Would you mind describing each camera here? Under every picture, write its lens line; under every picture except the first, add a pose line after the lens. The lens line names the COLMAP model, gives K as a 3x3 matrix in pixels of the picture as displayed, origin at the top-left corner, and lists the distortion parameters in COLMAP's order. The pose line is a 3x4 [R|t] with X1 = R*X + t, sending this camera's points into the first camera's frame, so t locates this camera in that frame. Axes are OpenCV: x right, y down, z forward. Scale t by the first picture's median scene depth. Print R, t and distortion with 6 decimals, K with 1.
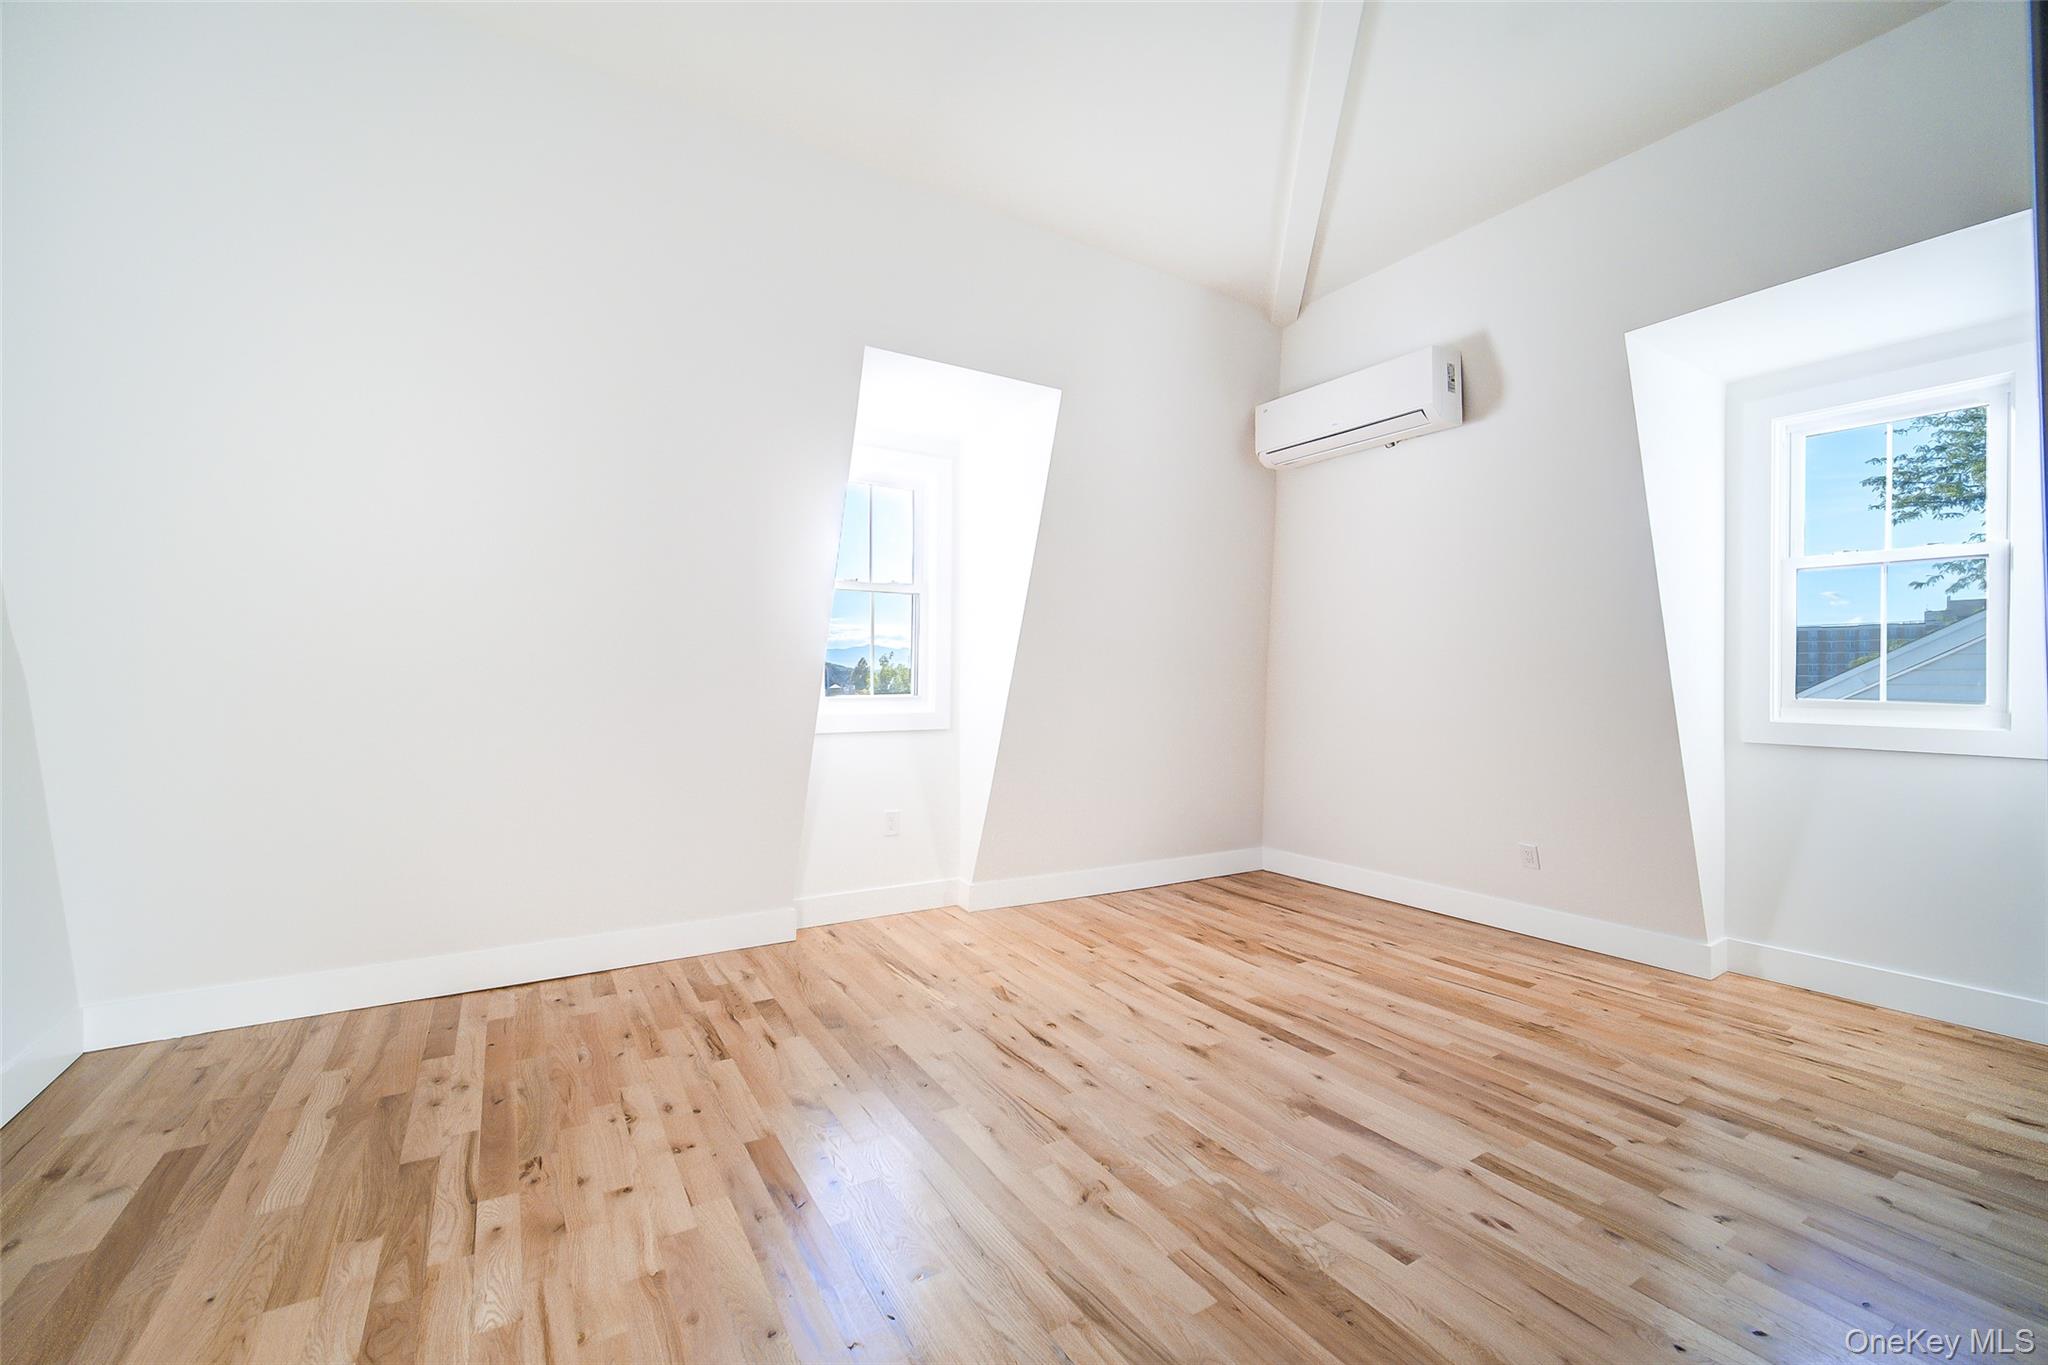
lens RADIAL K [[817.2, 0, 1013.9], [0, 817.2, 679.2], [0, 0, 1]] dist [-0.001455, -0.000271]
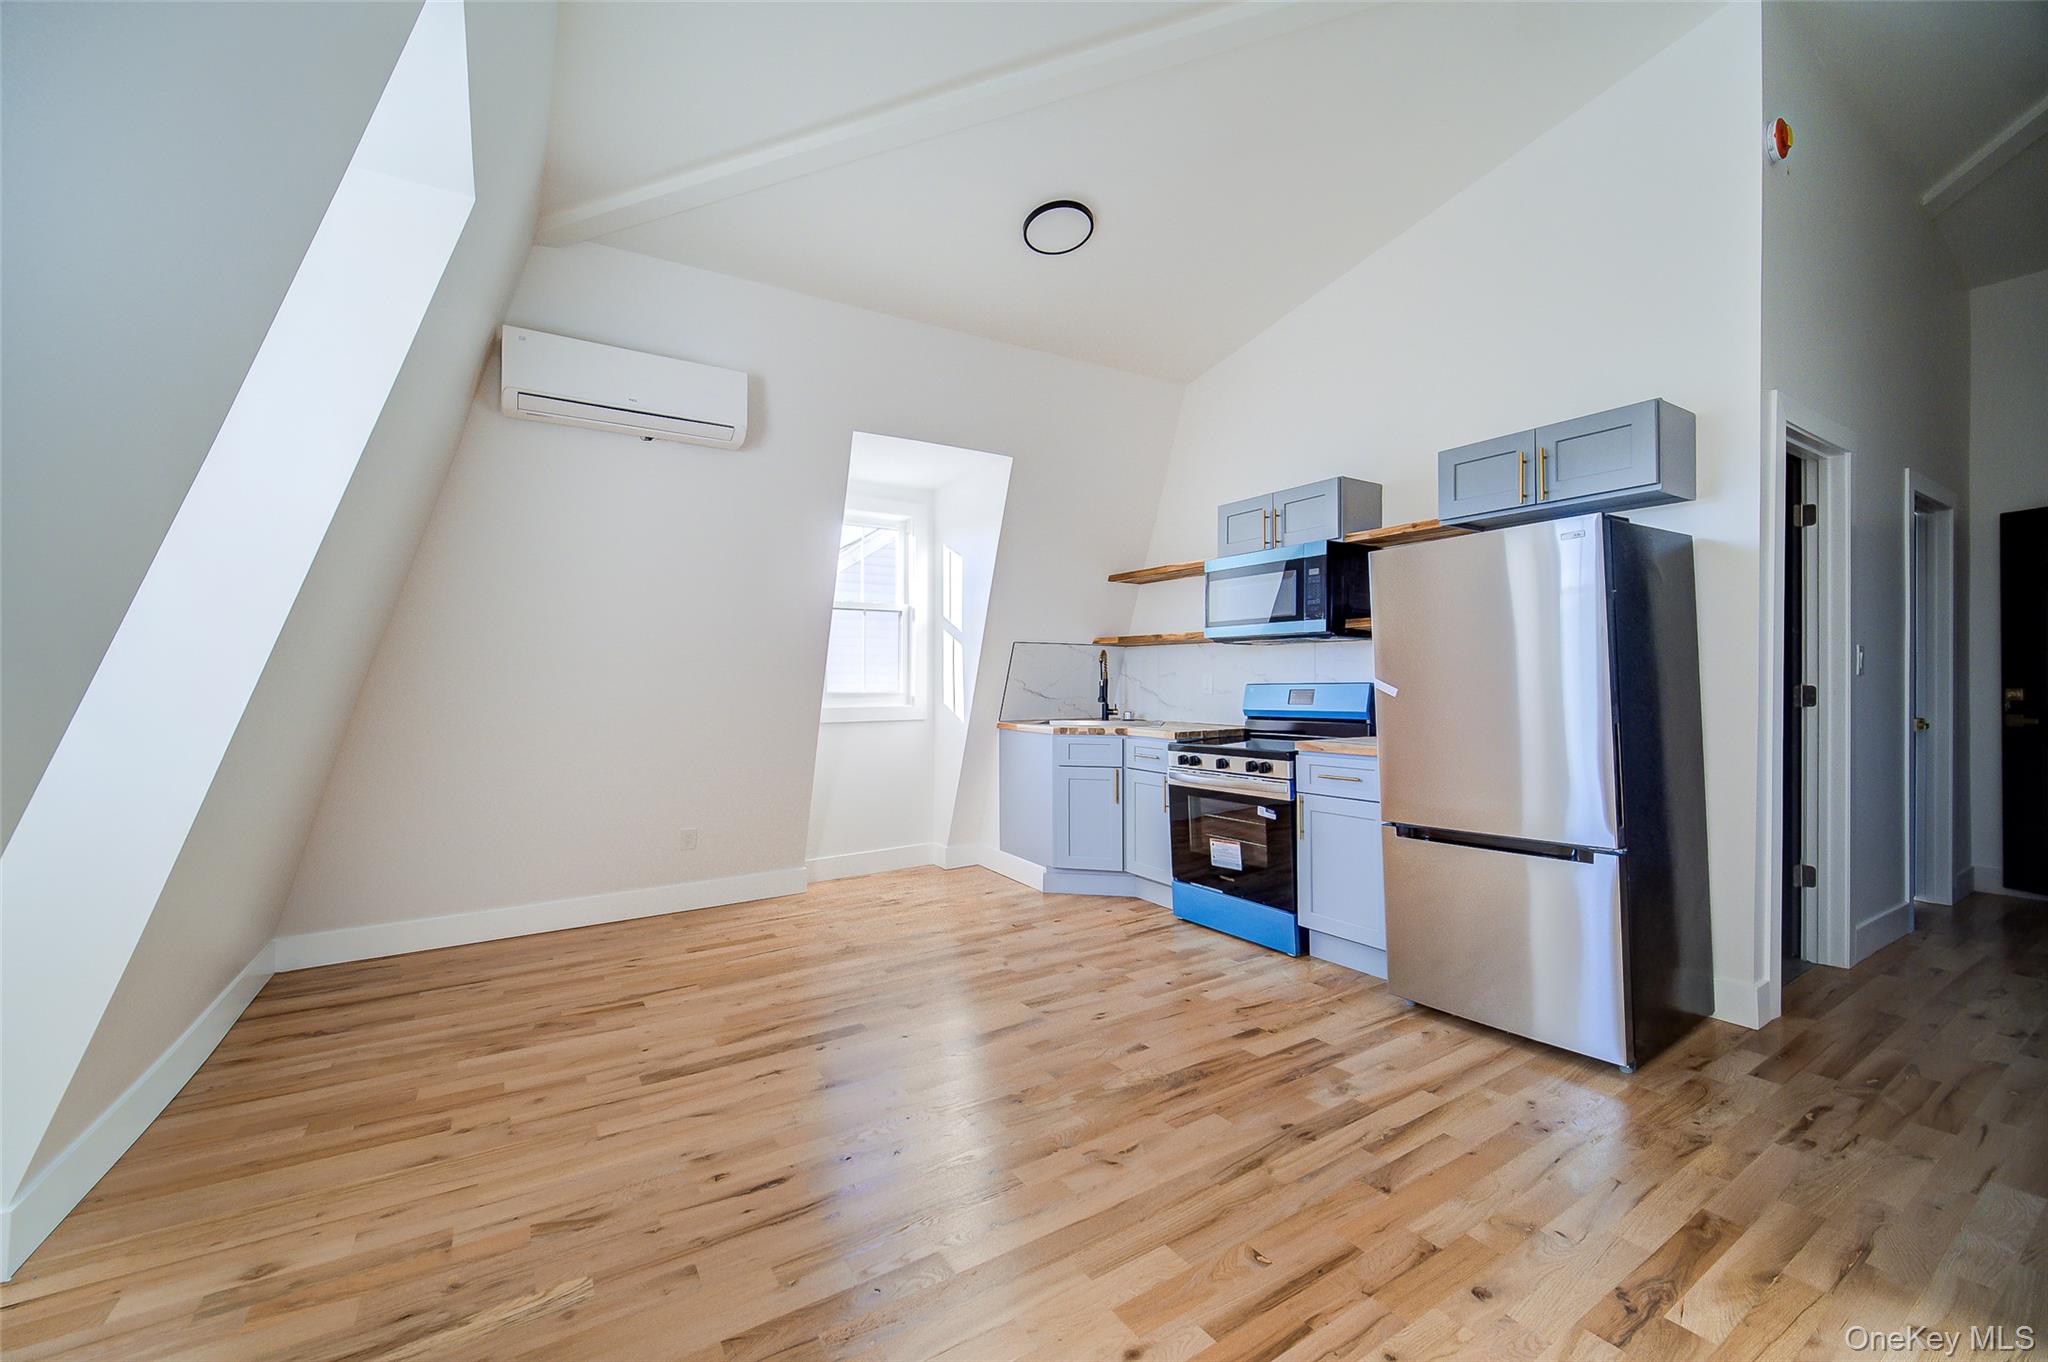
lens RADIAL K [[817.2, 0, 1013.9], [0, 817.2, 677.7], [0, 0, 1]] dist [-0.001455, -0.000271]
pose [[-0.003993, -0.000695, 0.999992, -0.596623], [0.007813, 0.999969, 0.000727, -0.000617], [-0.999962, 0.007816, -0.003987, 0.686815]]
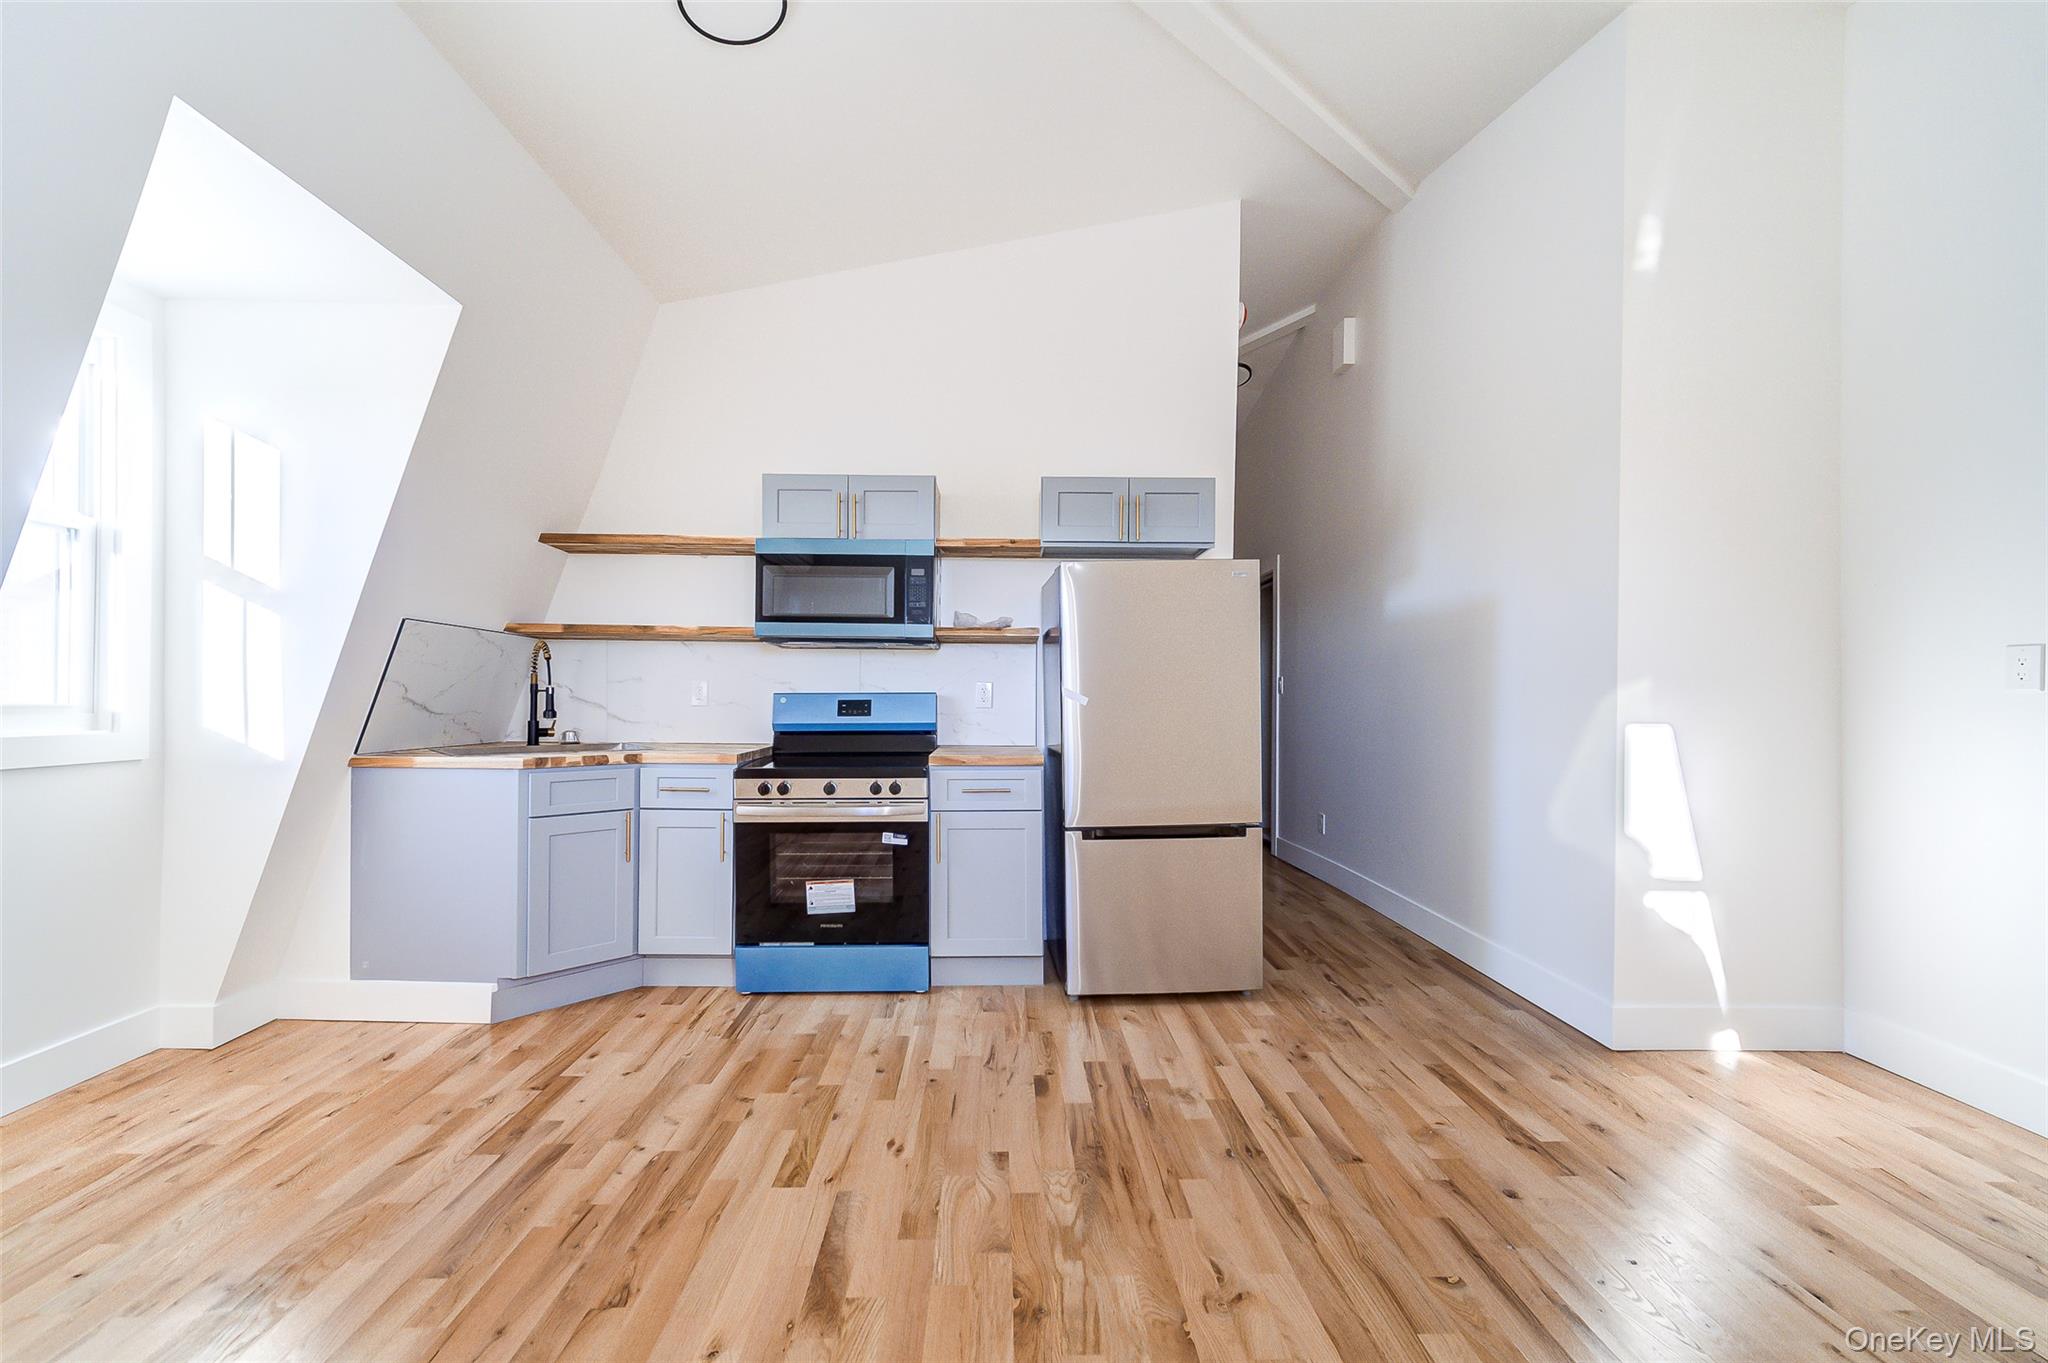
lens RADIAL K [[817.2, 0, 1004.7], [0, 817.2, 693.1], [0, 0, 1]] dist [0.007637, 0.000007]
pose [[-0.853246, -0.009932, 0.521414, -0.086653], [-0.009058, 0.999950, 0.004225, 0.006852], [-0.521430, -0.001118, -0.853293, 1.125468]]
